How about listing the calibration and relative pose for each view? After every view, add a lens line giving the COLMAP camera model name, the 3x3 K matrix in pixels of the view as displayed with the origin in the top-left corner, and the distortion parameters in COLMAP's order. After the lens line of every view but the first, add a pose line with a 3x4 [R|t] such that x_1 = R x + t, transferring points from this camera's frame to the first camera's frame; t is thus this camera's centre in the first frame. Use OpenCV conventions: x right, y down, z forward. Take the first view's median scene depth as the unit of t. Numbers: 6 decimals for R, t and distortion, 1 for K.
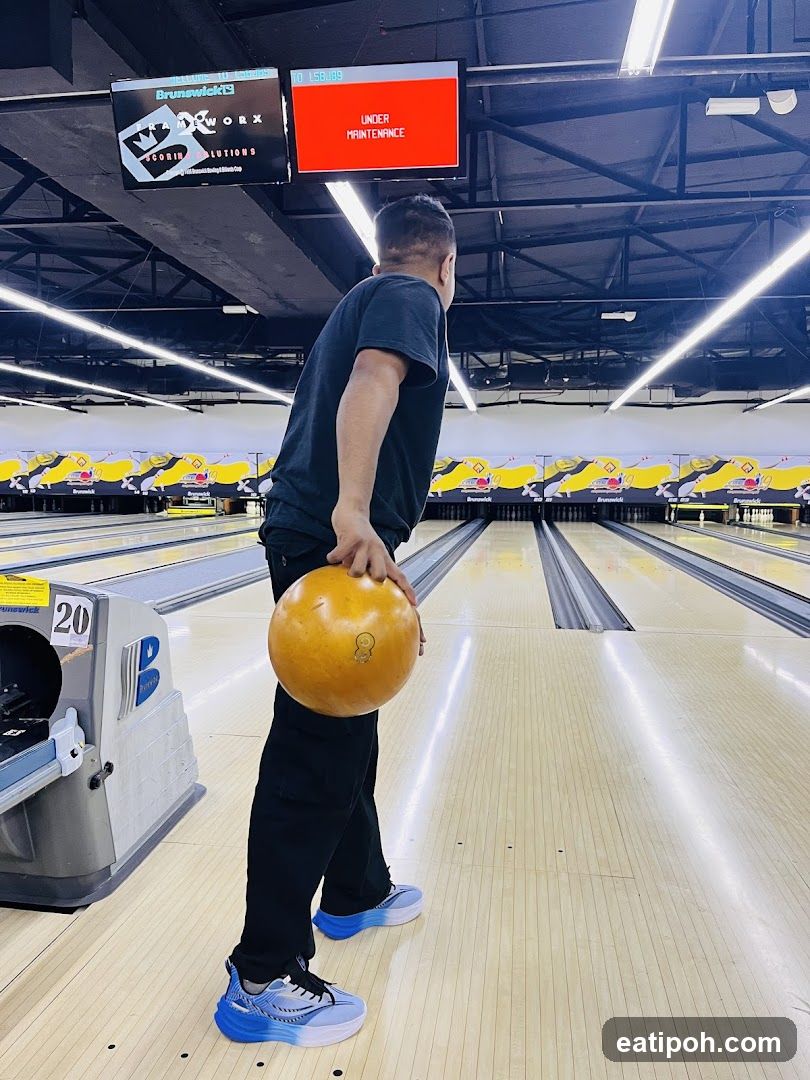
lens RADIAL K [[826.1, 0, 400.3], [0, 826.1, 550.9], [0, 0, 1]] dist [0.060576, -0.079145]
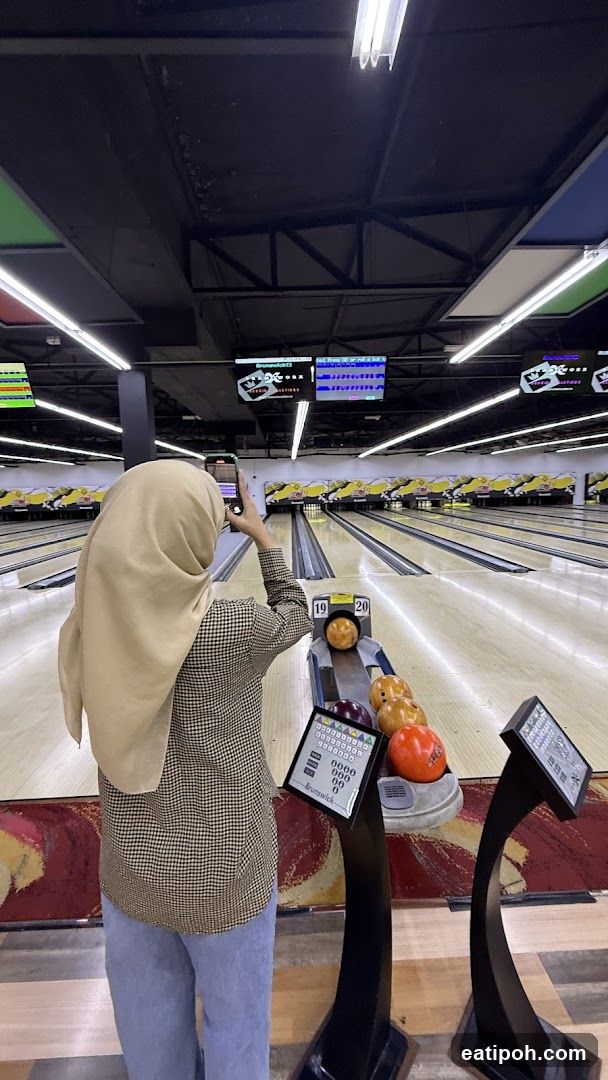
lens RADIAL K [[430.7, 0, 304.0], [0, 430.7, 540.0], [0, 0, 1]] dist [0.011309, 0.000016]
pose [[0.983802, -0.059903, 0.168956, -0.190477], [0.052639, 0.997500, 0.047156, -0.054012], [-0.171358, -0.037499, 0.984495, -0.107659]]
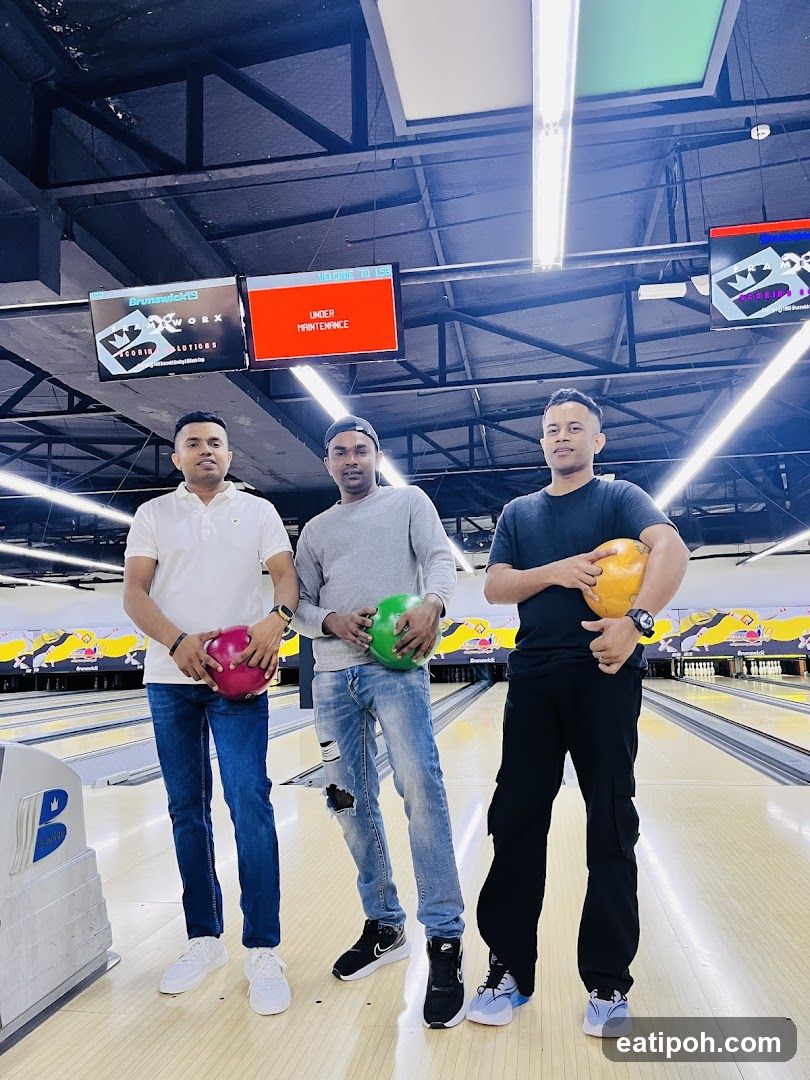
lens RADIAL K [[826.1, 0, 405.0], [0, 826.1, 540.0], [0, 0, 1]] dist [0.057791, -0.082549]
pose [[0.999280, -0.037552, -0.005455, 0.035756], [0.035546, 0.976669, -0.211787, 0.009468], [0.013281, 0.211441, 0.977301, -0.012349]]
